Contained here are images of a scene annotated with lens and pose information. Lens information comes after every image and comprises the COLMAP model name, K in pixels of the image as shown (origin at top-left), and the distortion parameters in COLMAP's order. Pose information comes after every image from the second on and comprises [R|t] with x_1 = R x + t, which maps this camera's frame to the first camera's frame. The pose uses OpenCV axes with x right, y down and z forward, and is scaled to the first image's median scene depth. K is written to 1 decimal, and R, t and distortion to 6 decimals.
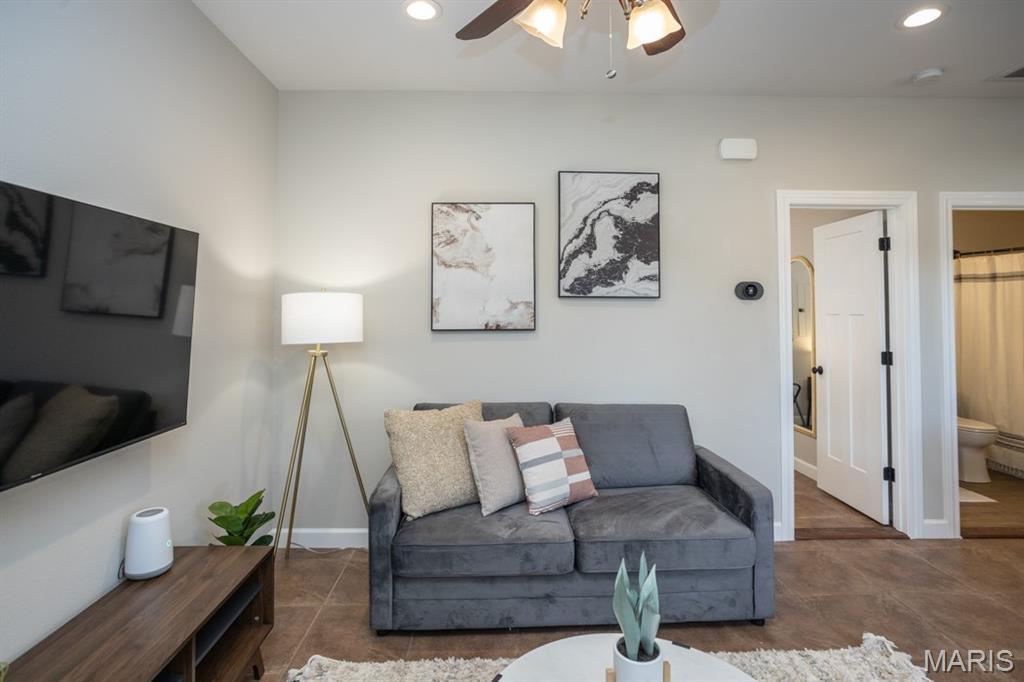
lens RADIAL K [[518.1, 0, 506.3], [0, 518.1, 290.5], [0, 0, 1]] dist [-0.041049, 0.020728]
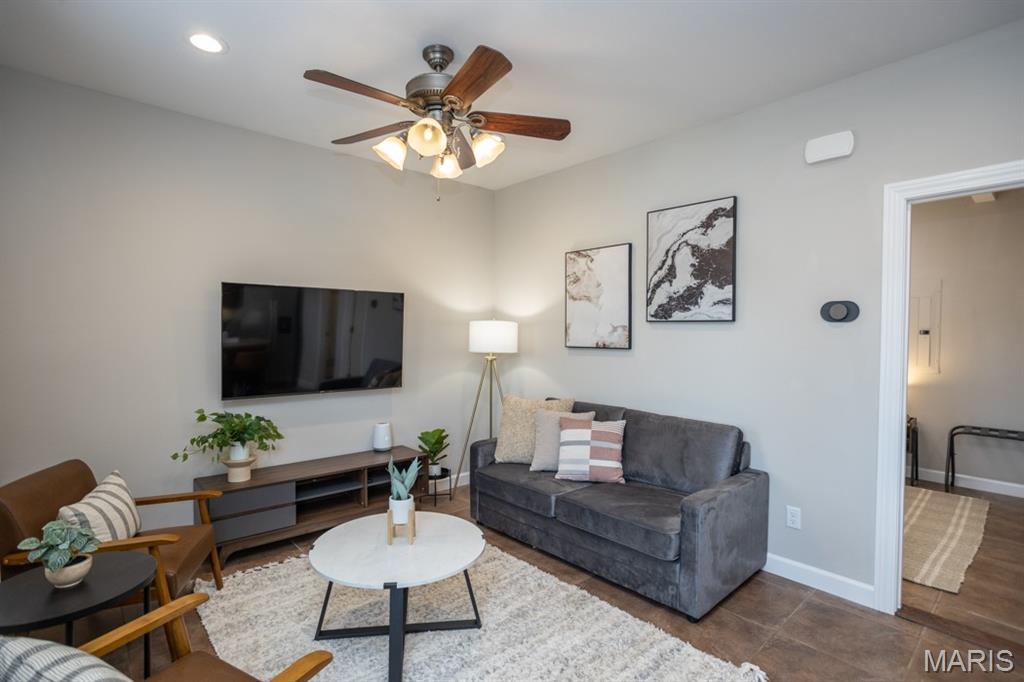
lens RADIAL K [[502.6, 0, 515.0], [0, 502.6, 347.7], [0, 0, 1]] dist [-0.037600, 0.019414]
pose [[0.645763, 0.026852, -0.763066, 0.776527], [0.020053, 0.998440, 0.052105, 0.006731], [0.763275, -0.048950, 0.644217, 0.040946]]
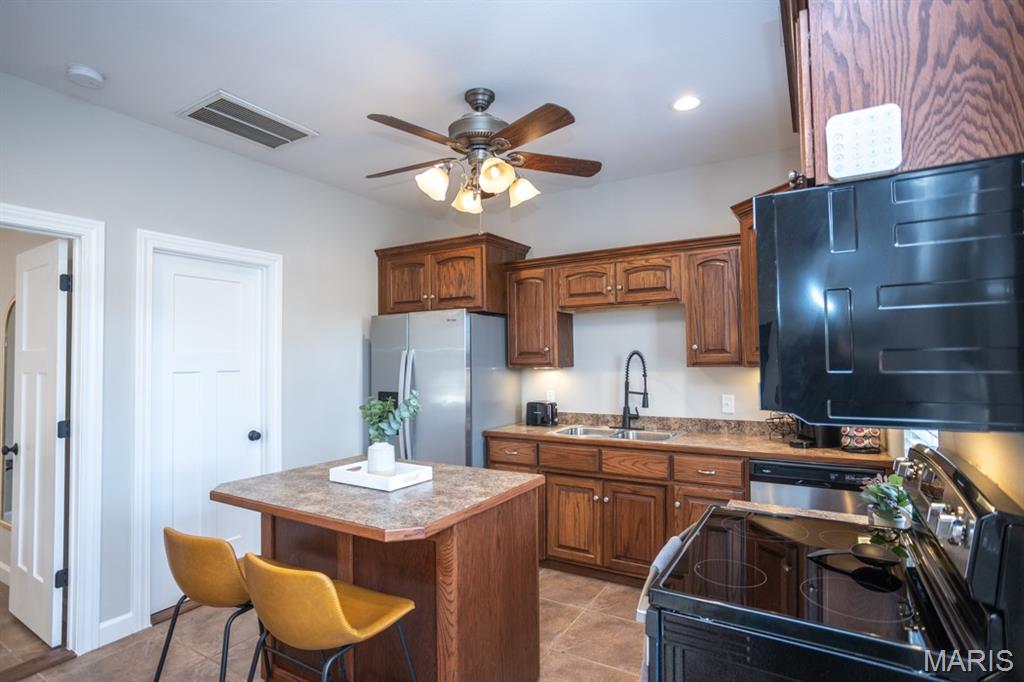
lens RADIAL K [[518.1, 0, 516.5], [0, 518.1, 344.9], [0, 0, 1]] dist [-0.041049, 0.020728]
pose [[0.534523, 0.015953, 0.845003, 0.486123], [-0.016614, 0.999827, -0.008367, -0.001503], [-0.844990, -0.009566, 0.534696, 0.001914]]
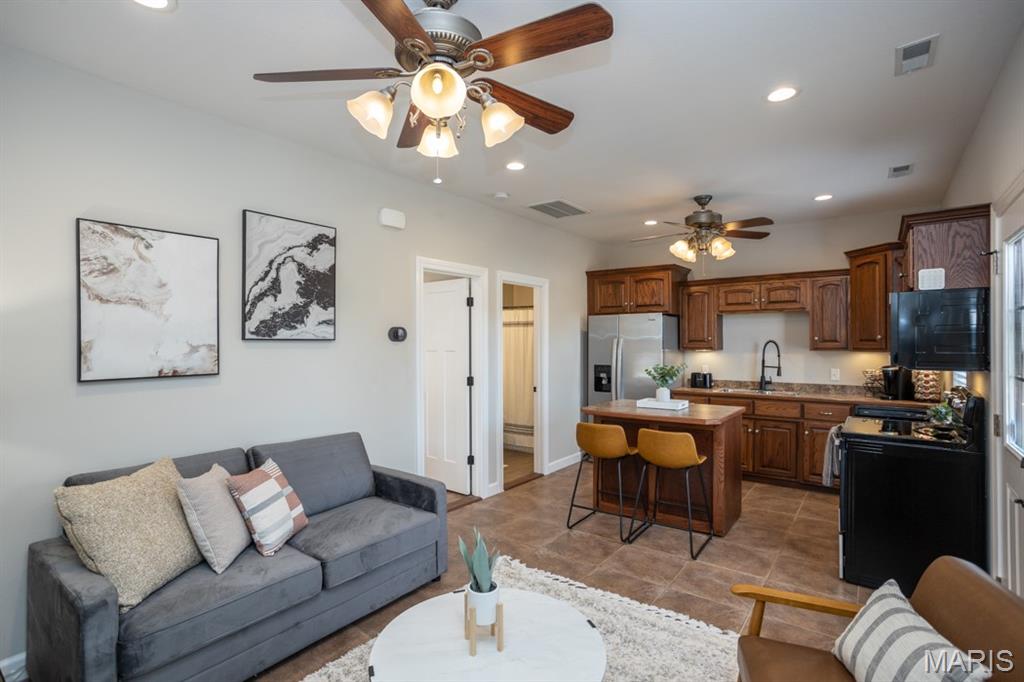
lens RADIAL K [[502.6, 0, 508.4], [0, 502.6, 344.1], [0, 0, 1]] dist [-0.037600, 0.019414]
pose [[0.625422, -0.007256, 0.780253, -0.319585], [-0.022226, 0.999385, 0.027109, -0.015173], [-0.779970, -0.034297, 0.624877, 0.025103]]
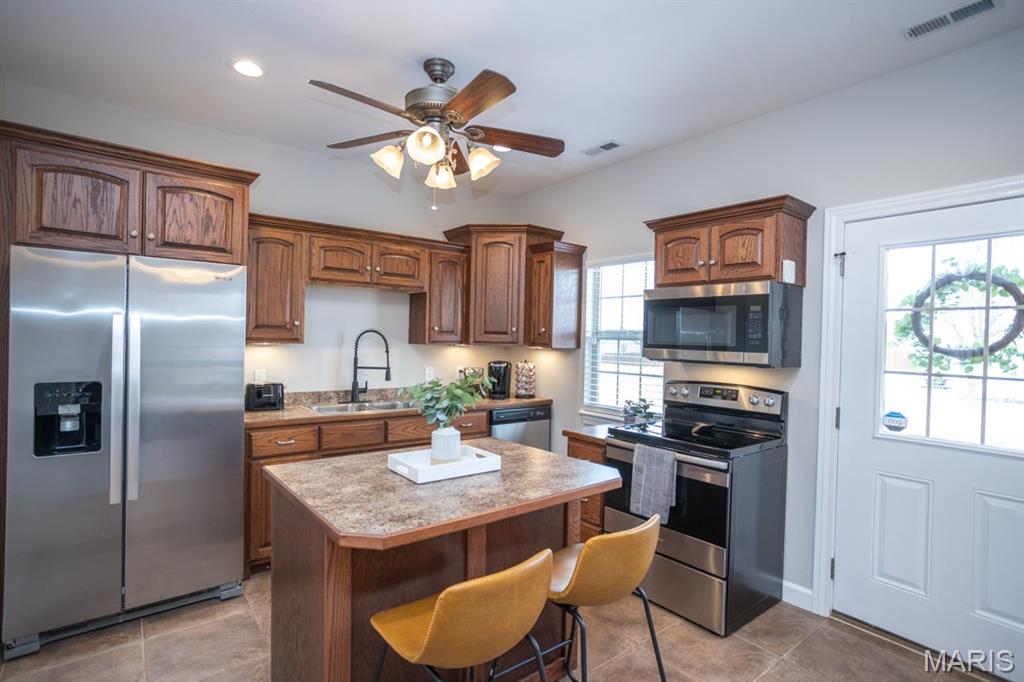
lens RADIAL K [[502.6, 0, 507.1], [0, 502.6, 346.2], [0, 0, 1]] dist [-0.037600, 0.019414]
pose [[-0.598007, -0.026921, 0.801039, 0.444483], [-0.049138, 0.998787, -0.003116, 0.026763], [-0.799983, -0.041225, -0.598605, 0.854507]]
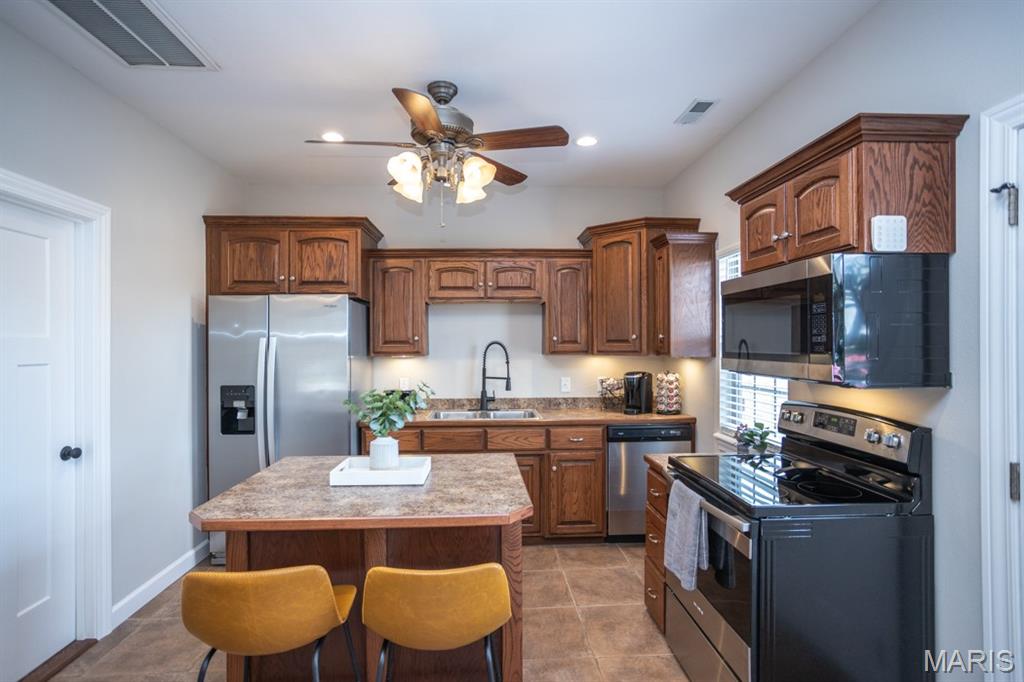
lens RADIAL K [[502.6, 0, 508.5], [0, 502.6, 343.6], [0, 0, 1]] dist [-0.037600, 0.019414]
pose [[-0.030272, -0.000934, 0.999541, 0.331328], [-0.029134, 0.999575, 0.000052, 0.003289], [-0.999117, -0.029120, -0.030286, 0.400957]]
